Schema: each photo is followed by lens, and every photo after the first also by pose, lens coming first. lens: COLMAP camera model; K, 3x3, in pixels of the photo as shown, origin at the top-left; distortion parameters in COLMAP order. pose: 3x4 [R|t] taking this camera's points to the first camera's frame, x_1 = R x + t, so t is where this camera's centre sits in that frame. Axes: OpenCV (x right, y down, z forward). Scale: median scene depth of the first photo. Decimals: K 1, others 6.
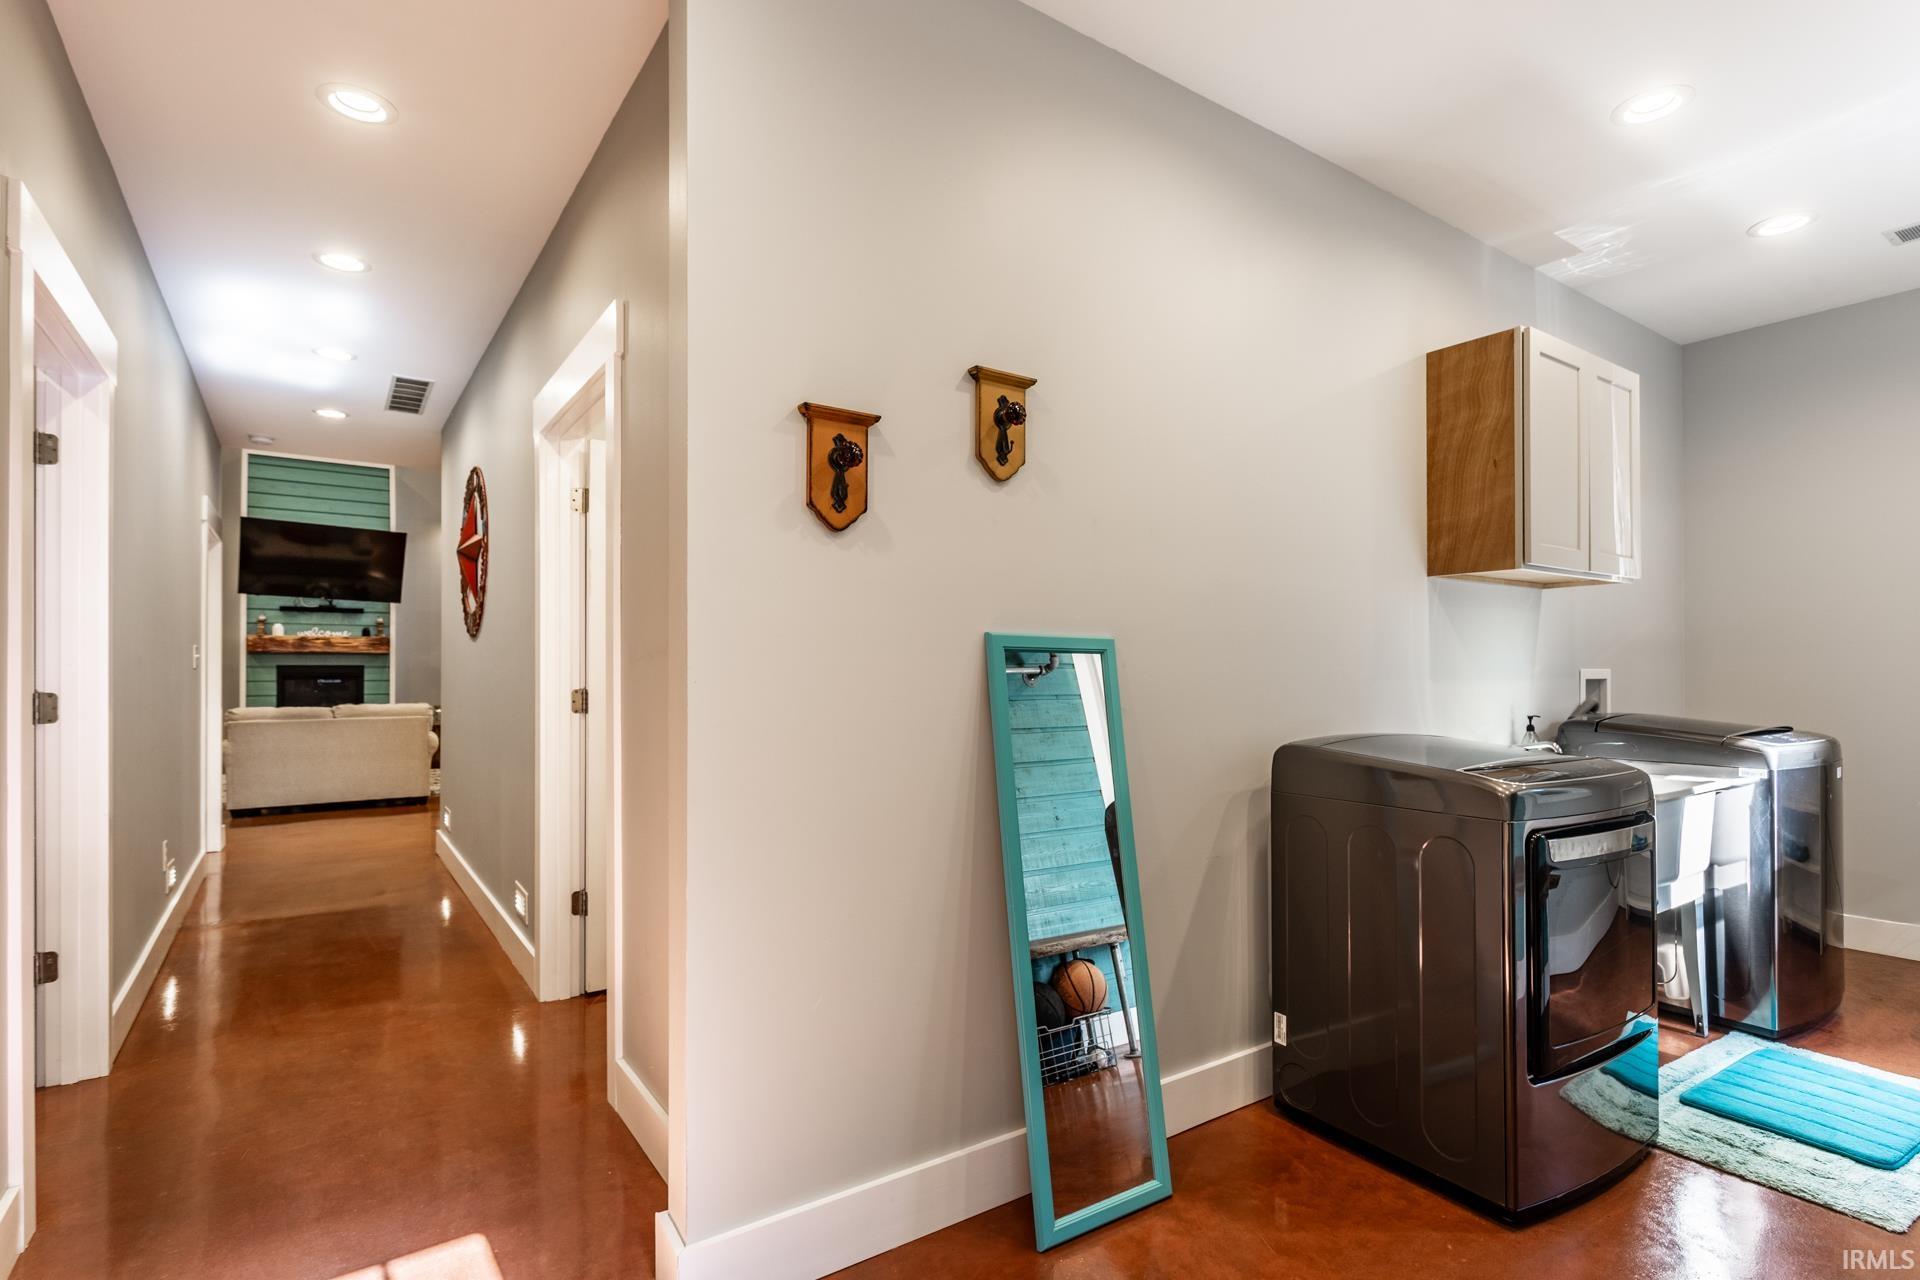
lens RADIAL K [[929.6, 0, 962.1], [0, 929.6, 658.2], [0, 0, 1]] dist [0.004684, 0.002175]
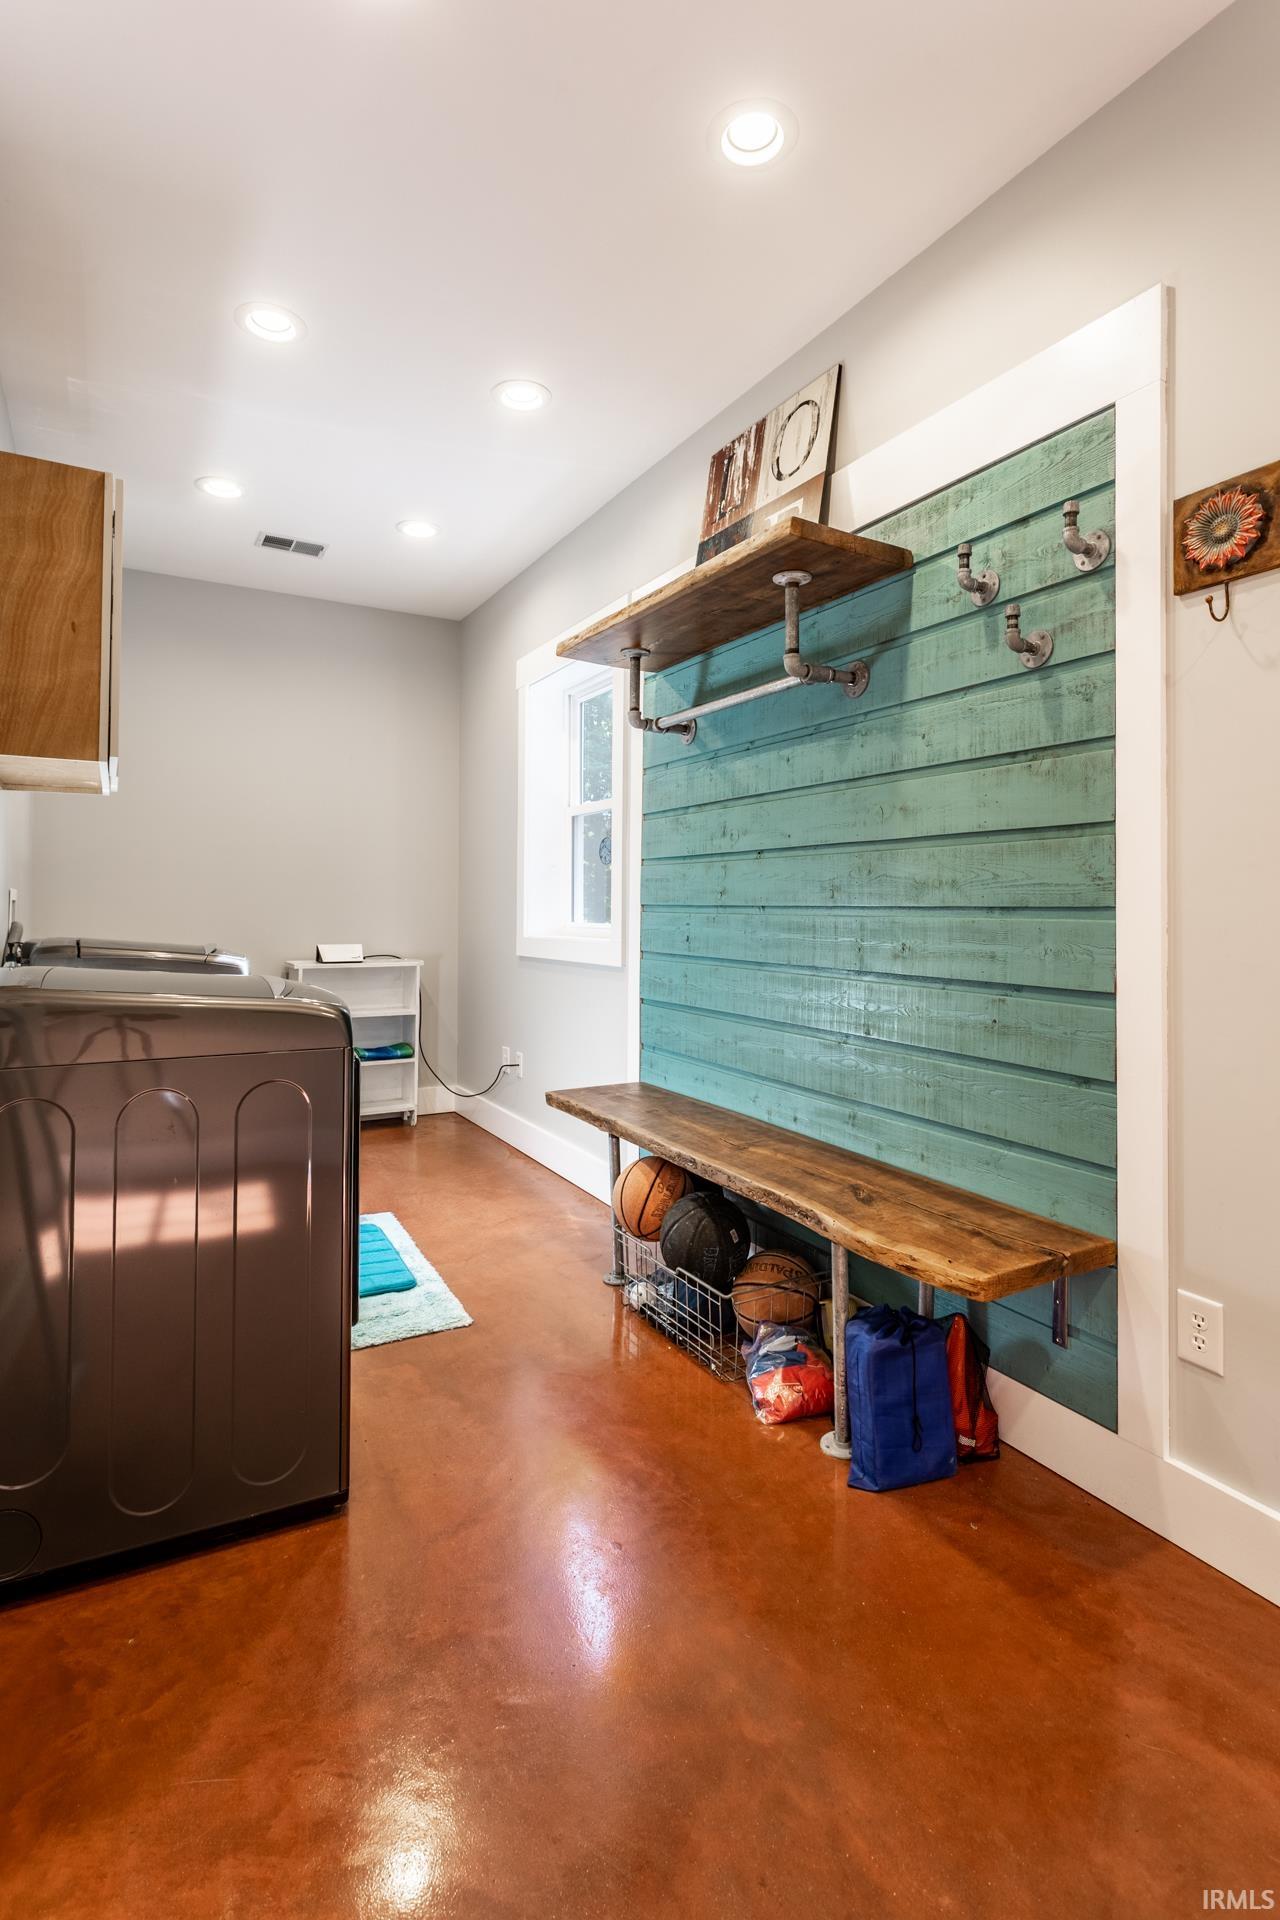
lens RADIAL K [[929.6, 0, 696.7], [0, 929.6, 889.3], [0, 0, 1]] dist [0.004684, 0.002175]
pose [[0.106595, 0.022361, 0.994051, -0.225886], [-0.019258, 0.999606, -0.020420, 0.032064], [-0.994116, -0.016967, 0.106984, 0.510039]]
